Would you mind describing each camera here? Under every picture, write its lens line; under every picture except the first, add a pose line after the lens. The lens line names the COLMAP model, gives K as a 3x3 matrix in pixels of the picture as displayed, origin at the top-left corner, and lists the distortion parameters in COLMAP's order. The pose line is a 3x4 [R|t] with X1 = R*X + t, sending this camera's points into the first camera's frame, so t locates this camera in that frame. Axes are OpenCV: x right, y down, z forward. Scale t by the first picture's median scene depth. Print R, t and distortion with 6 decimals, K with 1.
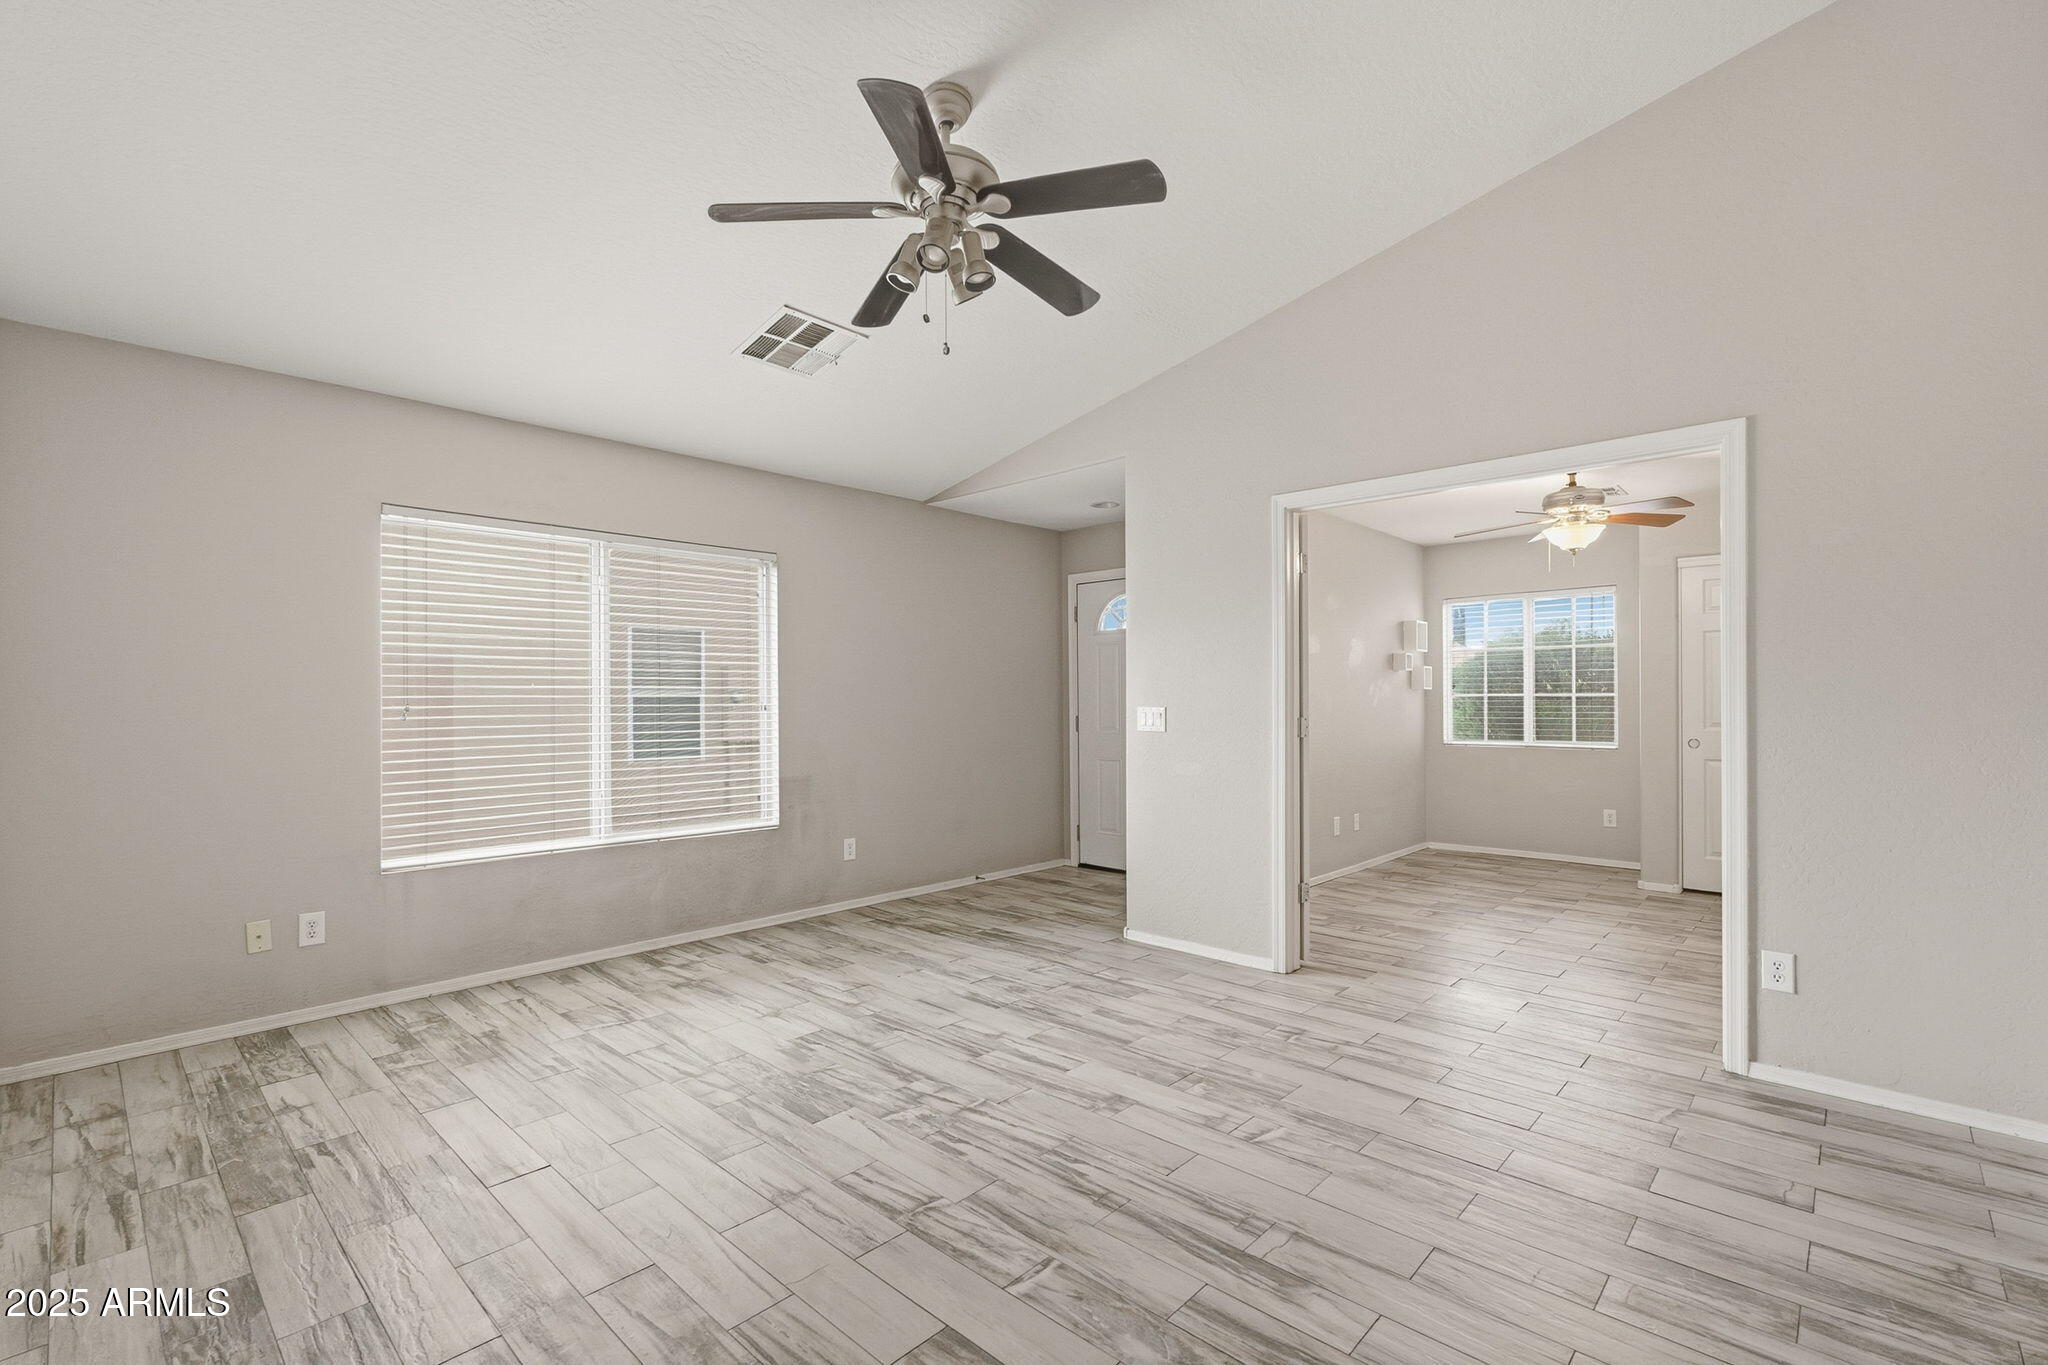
lens RADIAL K [[905.5, 0, 1022.4], [0, 905.5, 688.5], [0, 0, 1]] dist [-0.000307, 0.000569]
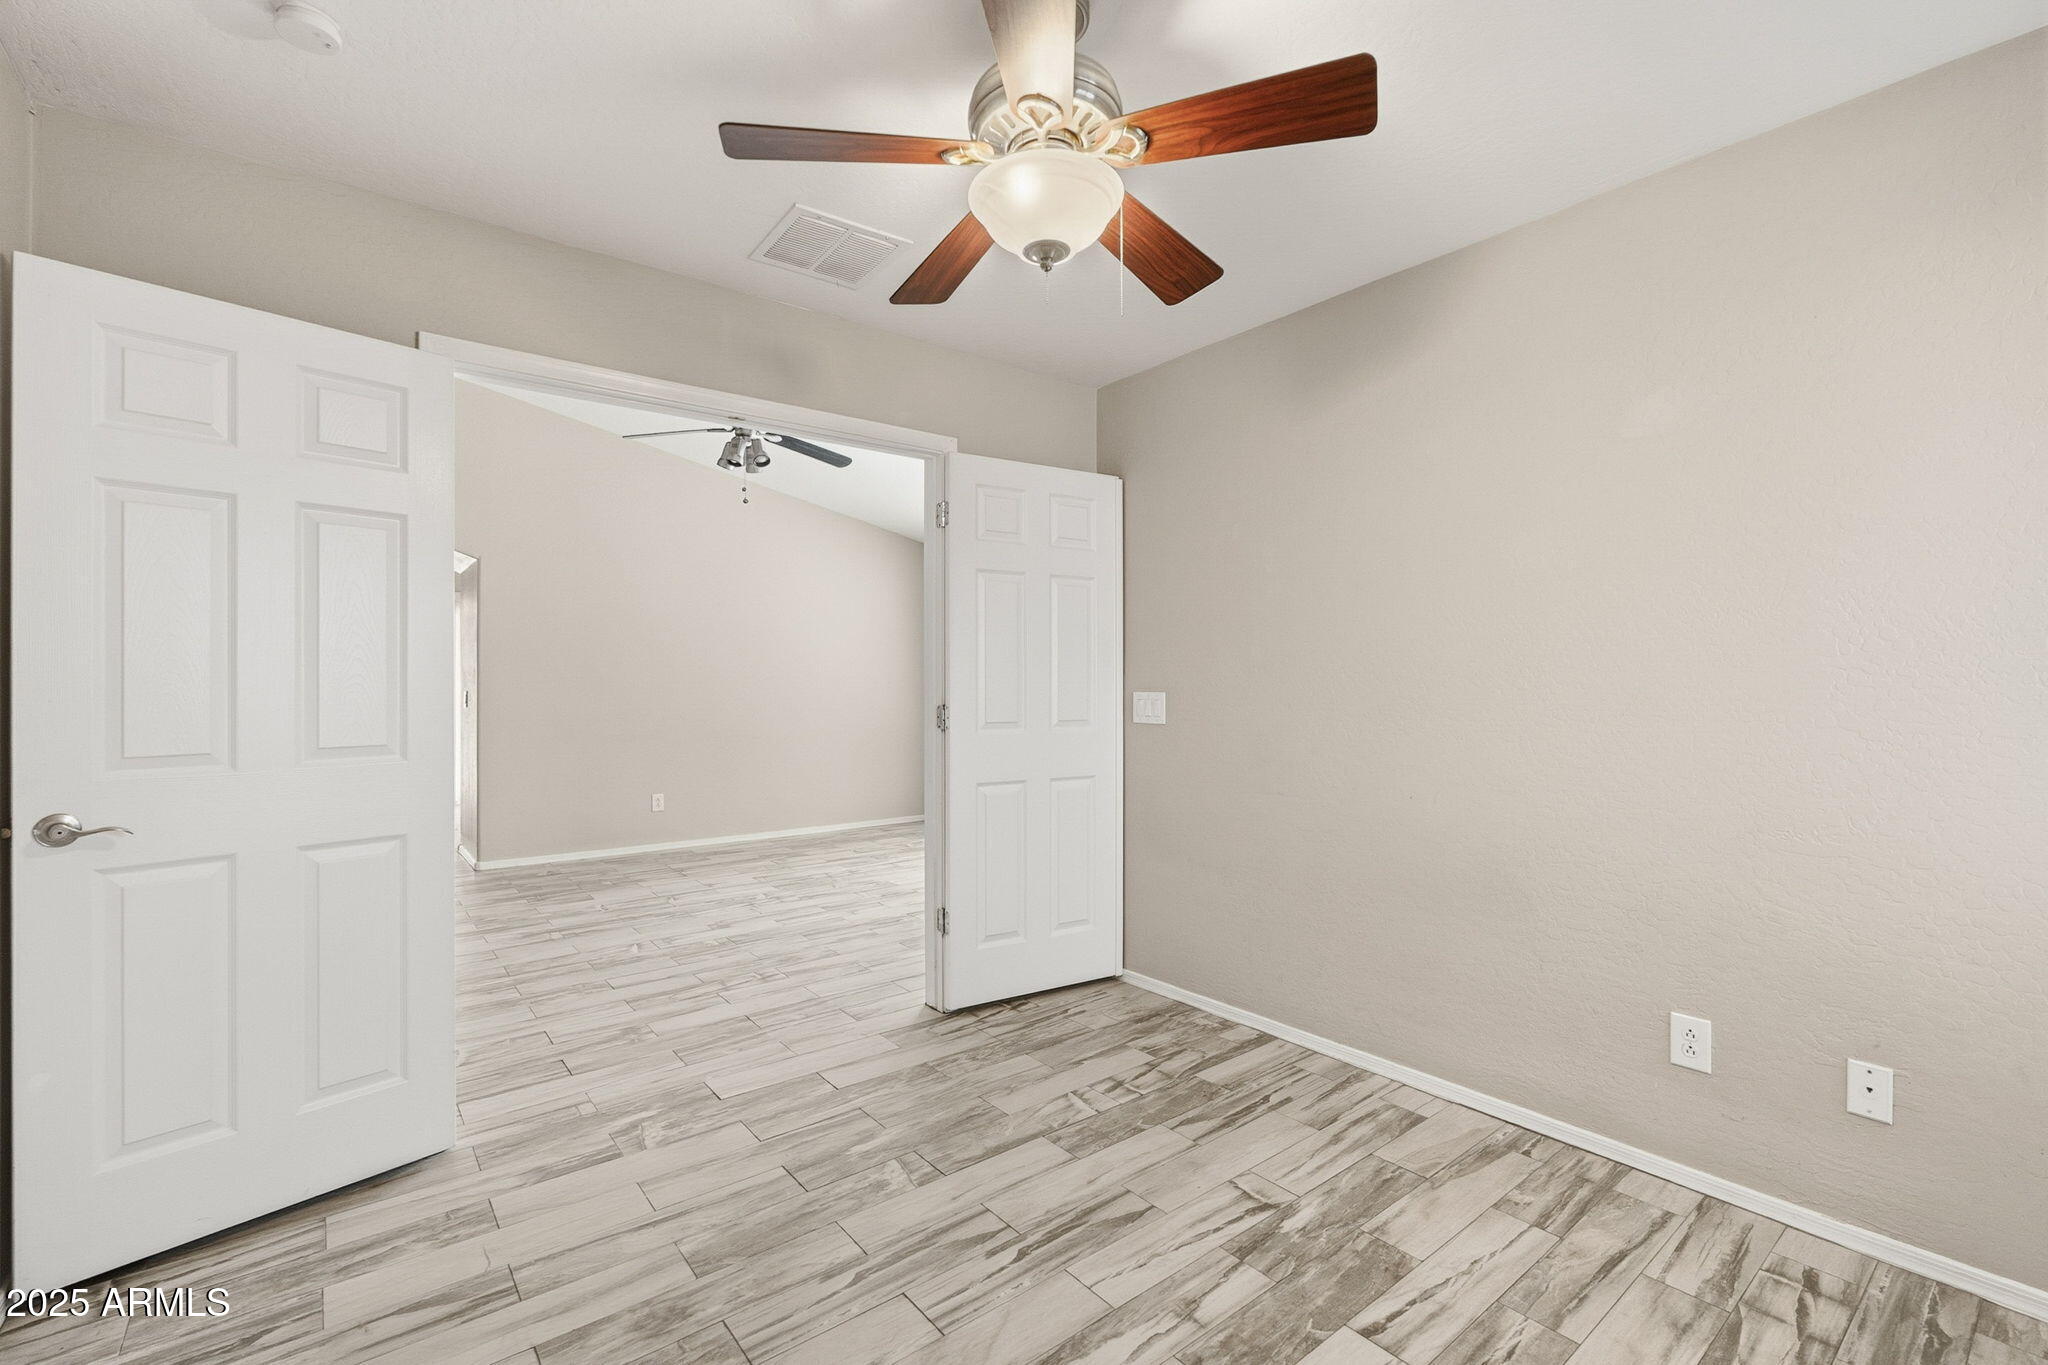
lens RADIAL K [[905.5, 0, 1022.4], [0, 905.5, 688.5], [0, 0, 1]] dist [-0.000307, 0.000569]
pose [[-0.149675, 0.006760, -0.988712, 1.355170], [0.006467, 0.999962, 0.005858, 0.017082], [0.988714, -0.005518, -0.149713, 1.478038]]
